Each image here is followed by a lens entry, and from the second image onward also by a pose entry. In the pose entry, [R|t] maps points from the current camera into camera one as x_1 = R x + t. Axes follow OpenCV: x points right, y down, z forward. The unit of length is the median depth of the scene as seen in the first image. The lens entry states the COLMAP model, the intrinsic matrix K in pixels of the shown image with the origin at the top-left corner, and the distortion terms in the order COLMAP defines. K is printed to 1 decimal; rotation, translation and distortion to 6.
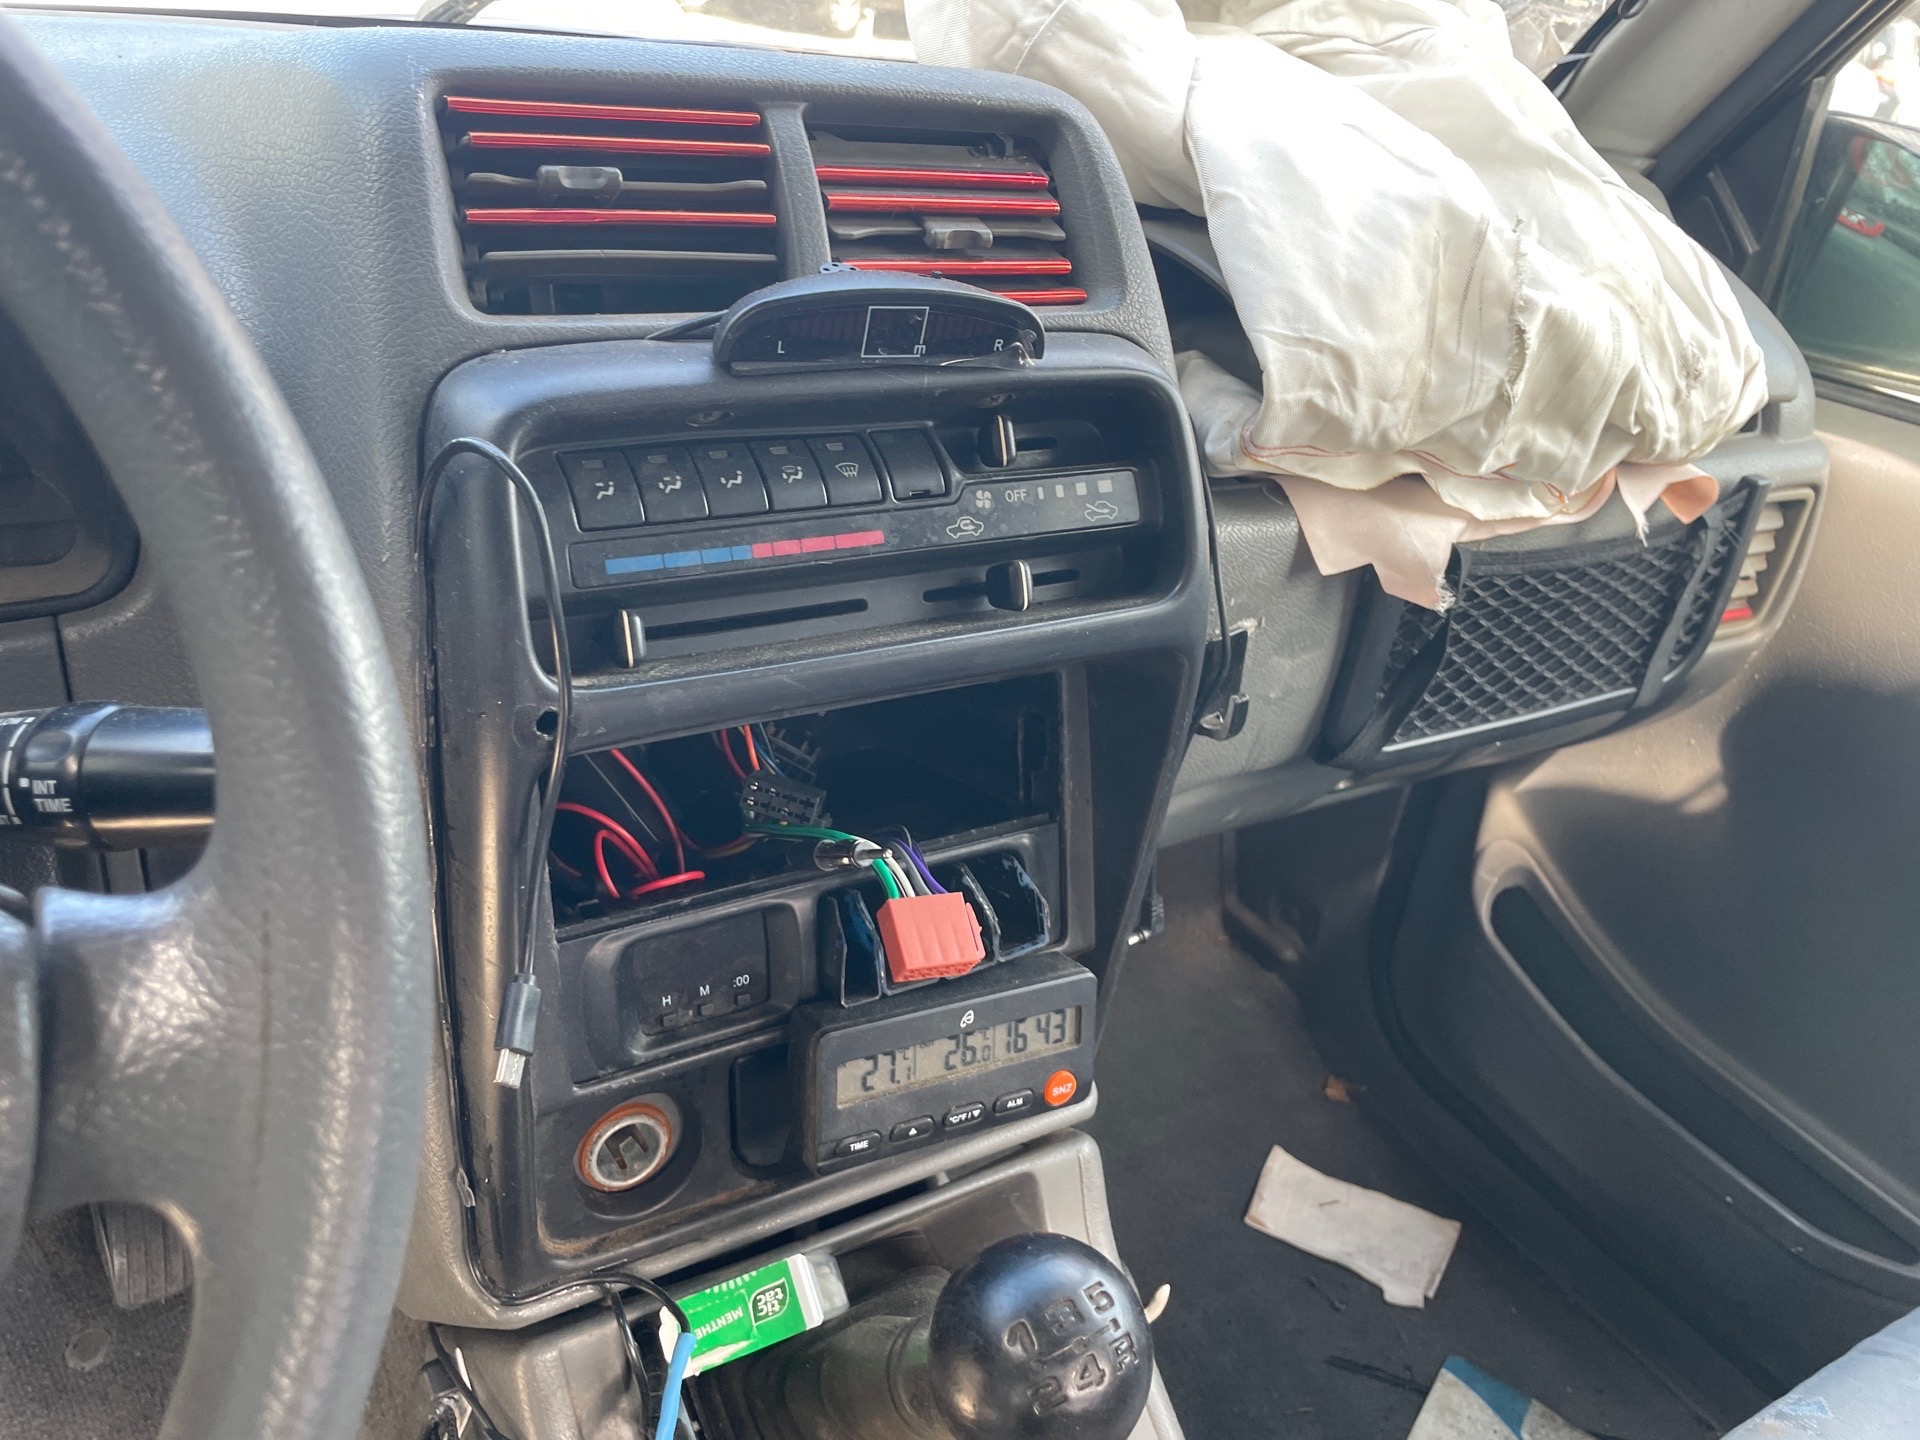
lens RADIAL K [[1475.3, 0, 960.0], [0, 1475.3, 720.0], [0, 0, 1]] dist [0.048101, -0.099527]
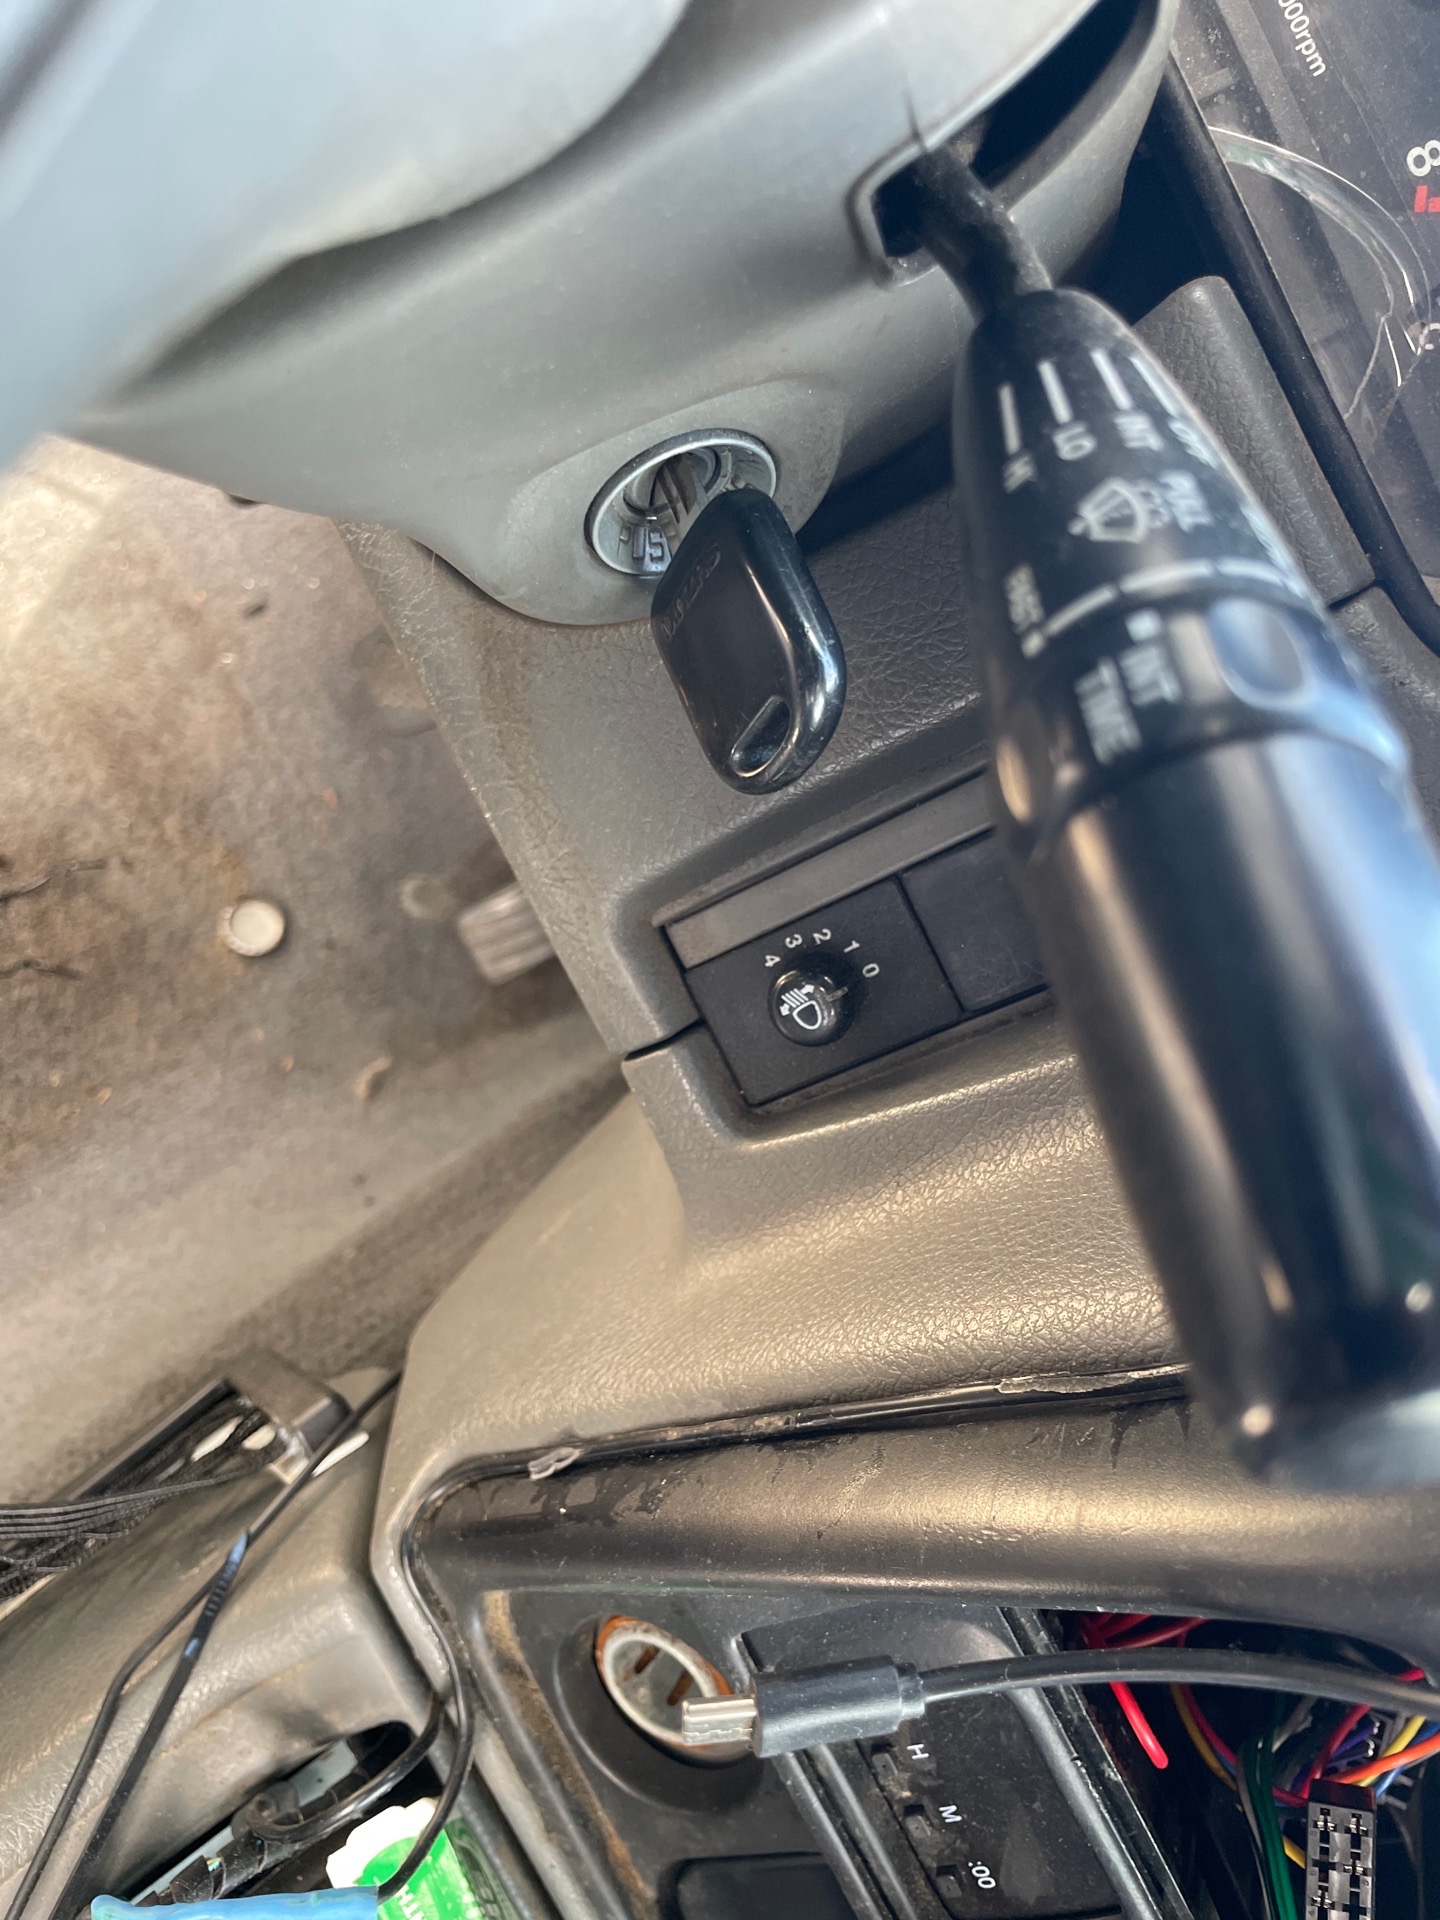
lens RADIAL K [[1453.3, 0, 720.0], [0, 1453.3, 960.0], [0, 0, 1]] dist [0.051990, -0.093476]
pose [[0.181454, 0.899342, -0.397818, -0.257074], [-0.928705, 0.289745, 0.231418, 0.047723], [0.323390, 0.327464, 0.887799, 0.398950]]
